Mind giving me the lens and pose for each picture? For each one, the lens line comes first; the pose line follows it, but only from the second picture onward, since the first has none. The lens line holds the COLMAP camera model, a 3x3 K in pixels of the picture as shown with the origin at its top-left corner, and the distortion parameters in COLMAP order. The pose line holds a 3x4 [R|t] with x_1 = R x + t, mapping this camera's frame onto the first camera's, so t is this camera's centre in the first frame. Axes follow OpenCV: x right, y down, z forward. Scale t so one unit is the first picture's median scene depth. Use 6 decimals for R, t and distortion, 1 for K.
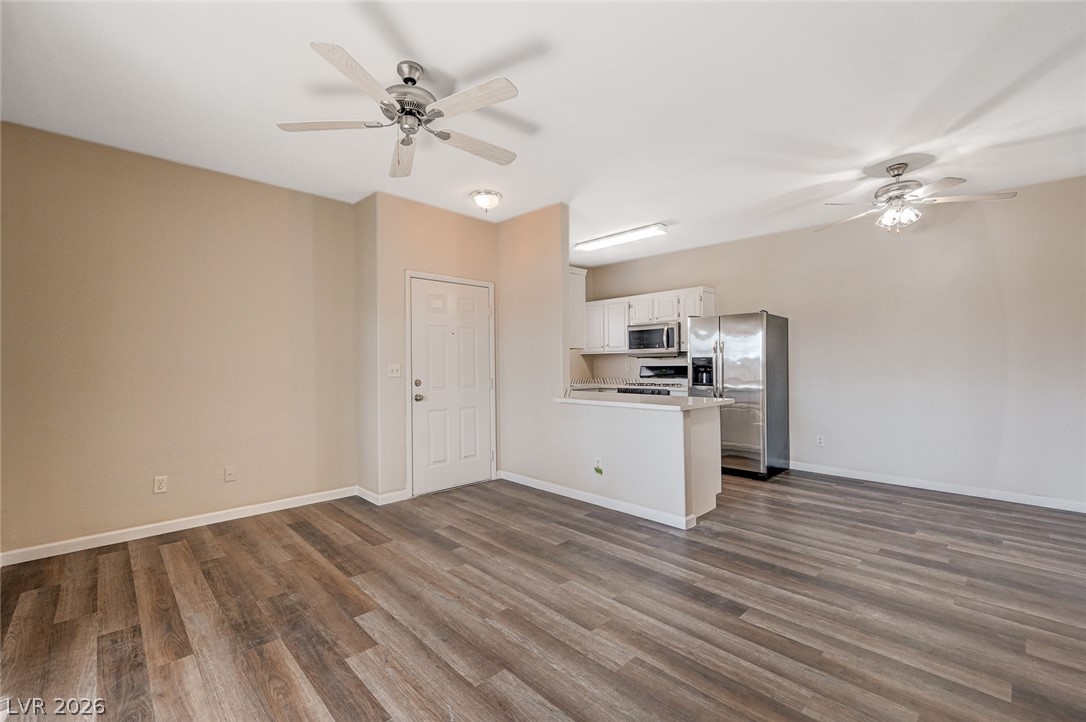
lens RADIAL K [[465.5, 0, 533.0], [0, 465.5, 359.4], [0, 0, 1]] dist [-0.008006, 0.000749]
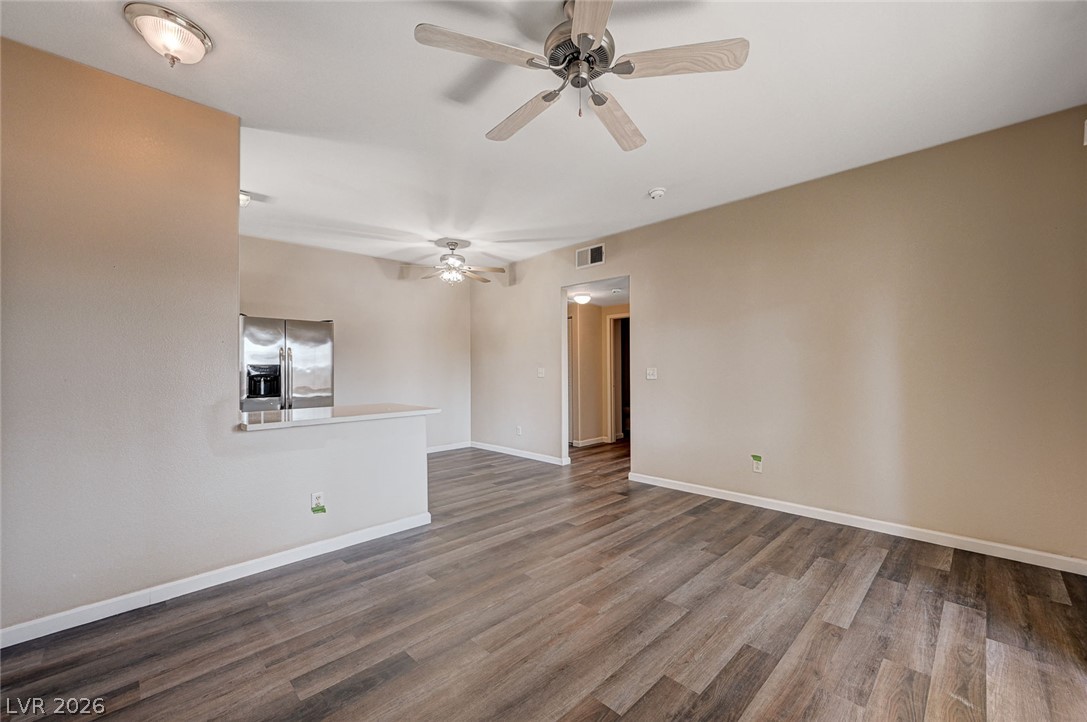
lens RADIAL K [[435.7, 0, 556.9], [0, 435.7, 362.3], [0, 0, 1]] dist [0.000306, -0.000108]
pose [[-0.047660, 0.020492, 0.998653, -0.798917], [0.000049, 0.999790, -0.020513, 0.012618], [-0.998864, -0.000929, -0.047651, 0.840862]]
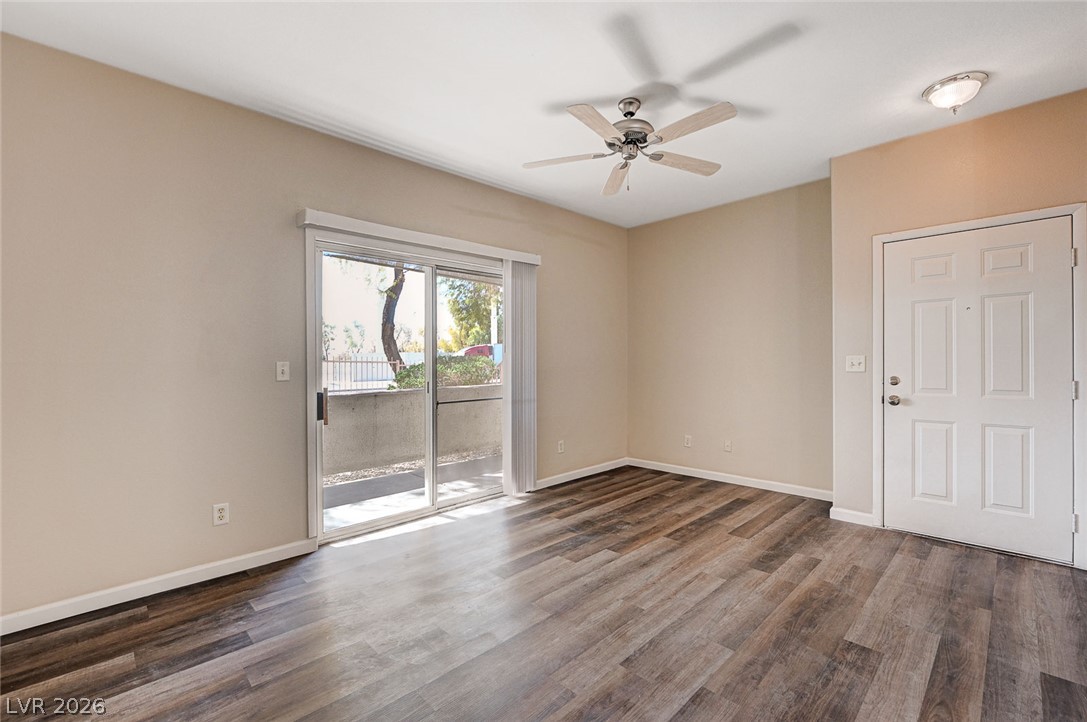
lens RADIAL K [[465.9, 0, 546.0], [0, 465.9, 356.1], [0, 0, 1]] dist [-0.008006, 0.000749]
pose [[0.019404, -0.002108, -0.999810, 0.702599], [0.019051, 0.999817, -0.001738, 0.002020], [0.999630, -0.019014, 0.019441, 0.601840]]
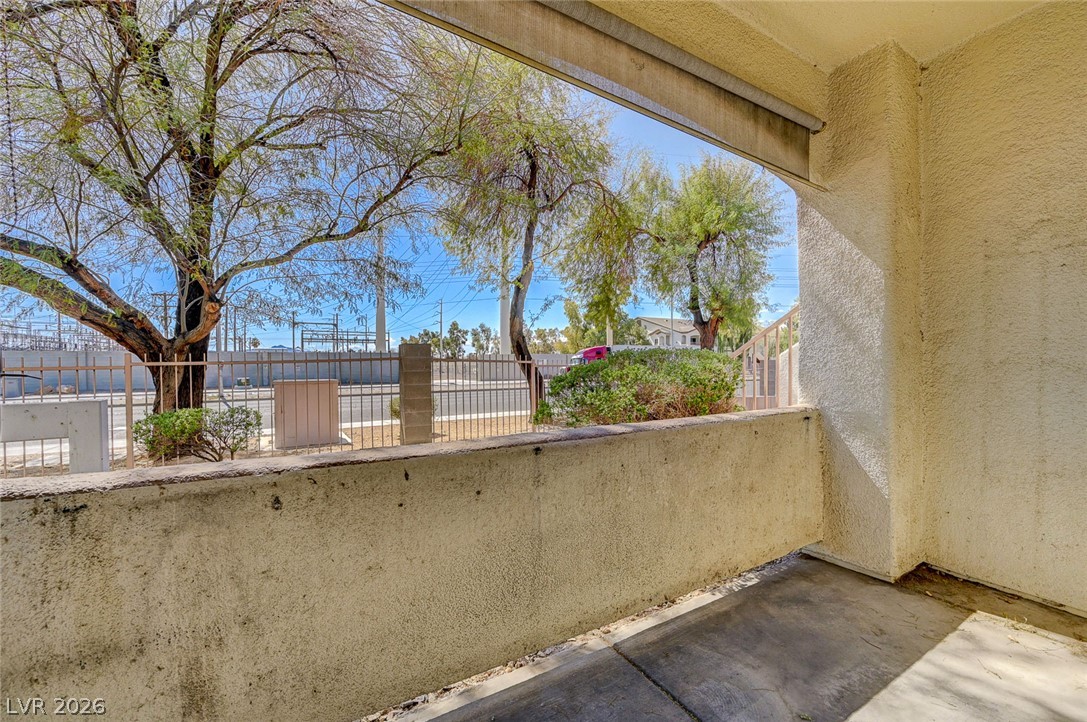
lens RADIAL K [[435.7, 0, 554.4], [0, 435.7, 369.1], [0, 0, 1]] dist [0.000306, -0.000108]
pose [[-0.203737, 0.024107, -0.978729, -0.424662], [0.017374, 0.999628, 0.021005, 0.015070], [0.978871, -0.012725, -0.204080, 0.164102]]
